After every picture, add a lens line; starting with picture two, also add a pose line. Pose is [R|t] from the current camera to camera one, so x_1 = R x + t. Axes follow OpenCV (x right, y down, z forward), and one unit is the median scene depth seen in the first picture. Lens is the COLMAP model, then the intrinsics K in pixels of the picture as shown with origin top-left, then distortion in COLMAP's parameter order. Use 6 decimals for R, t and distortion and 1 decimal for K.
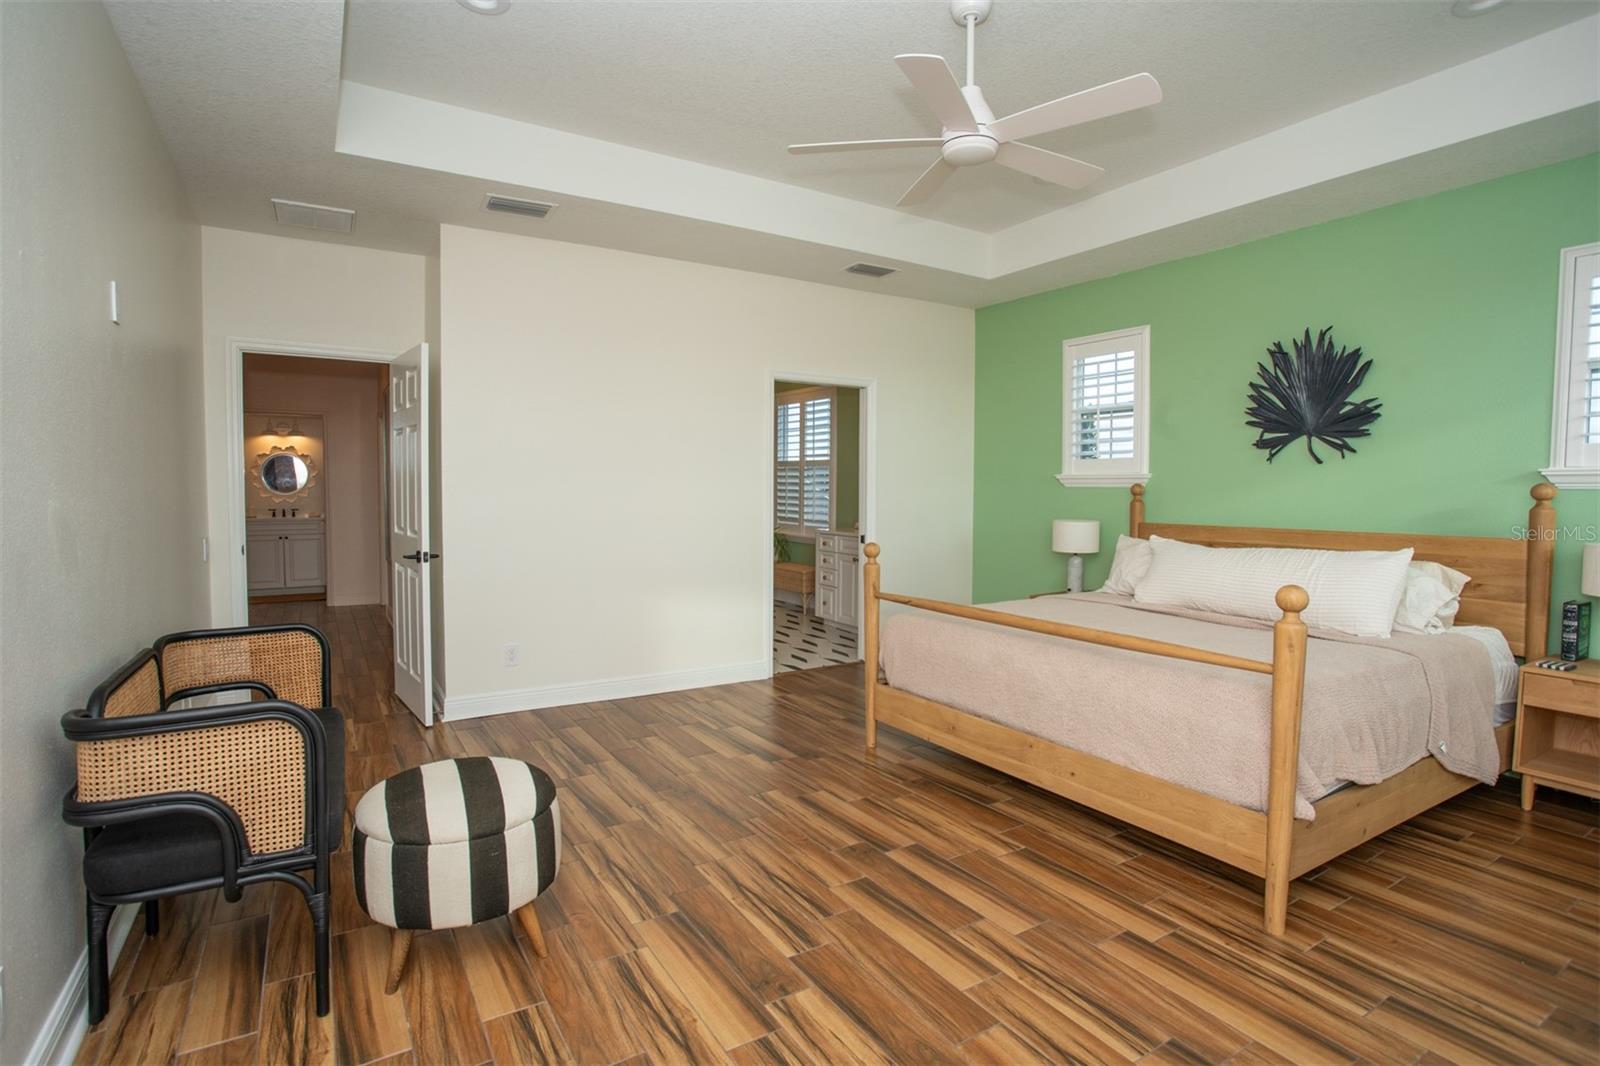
lens RADIAL K [[793.3, 0, 798.7], [0, 793.3, 522.4], [0, 0, 1]] dist [-0.067618, 0.025721]
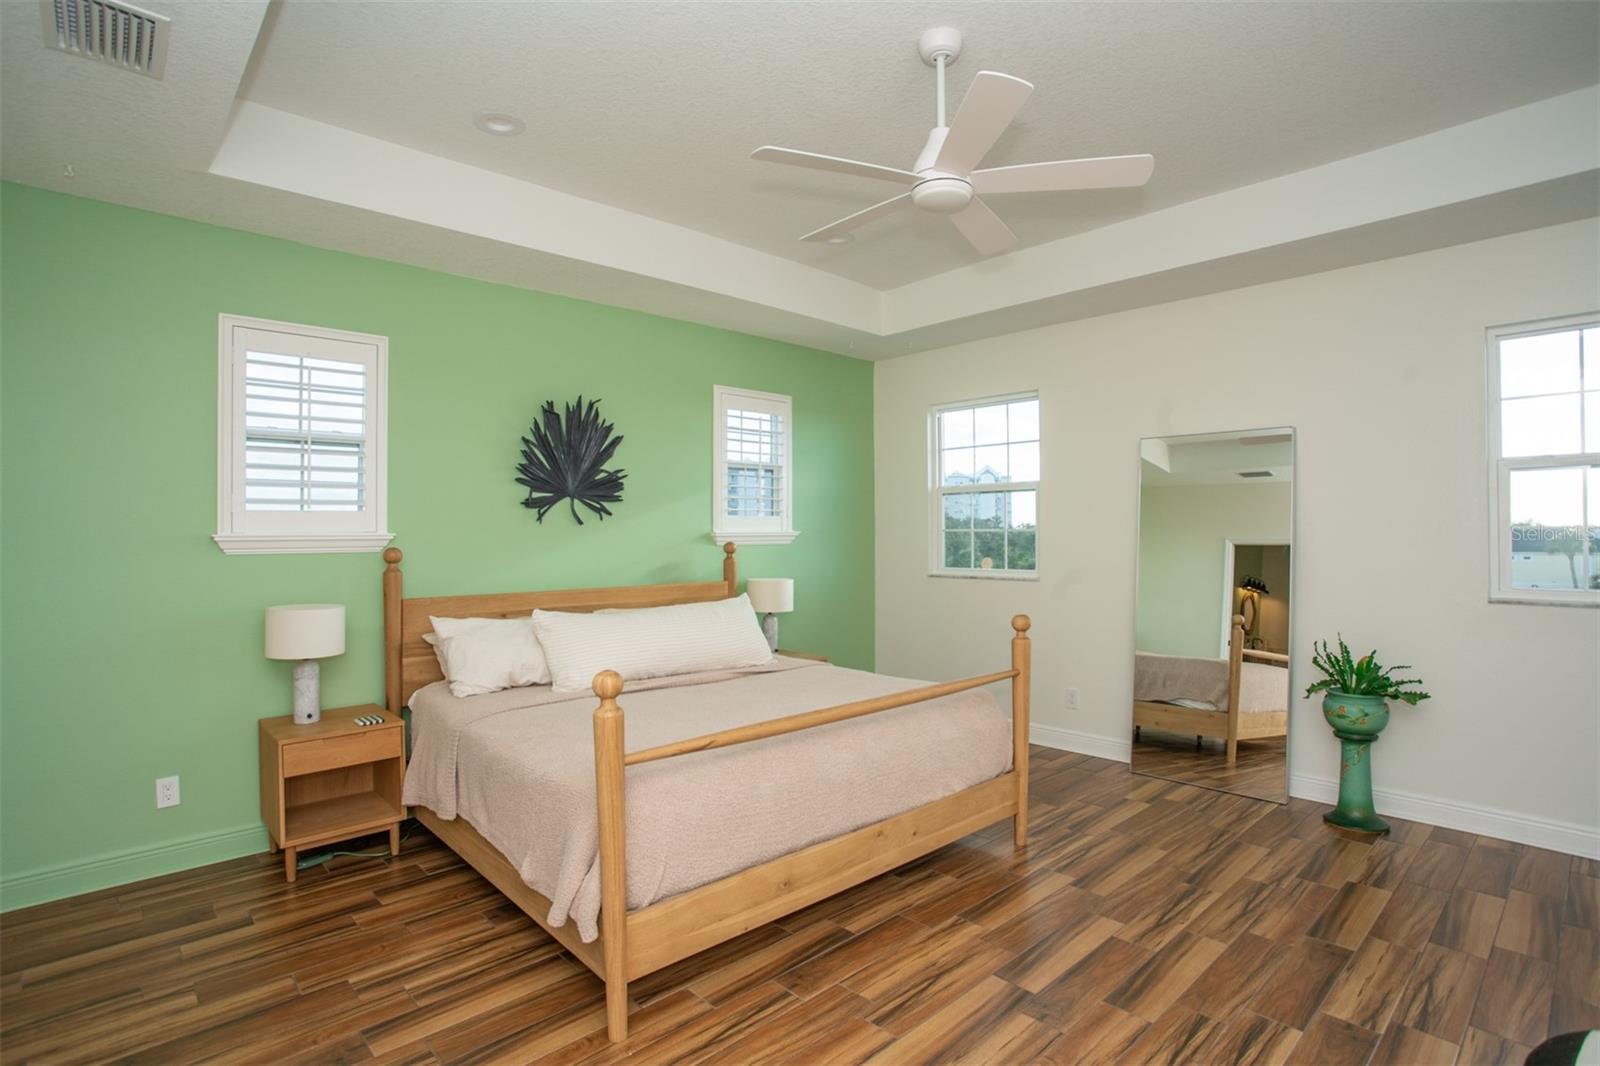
lens RADIAL K [[793.3, 0, 798.7], [0, 793.3, 522.4], [0, 0, 1]] dist [-0.067618, 0.025721]
pose [[-0.191147, 0.012705, 0.981479, -0.507232], [0.052149, 0.998635, -0.002770, -0.070640], [-0.980175, 0.050654, -0.191549, 1.062963]]
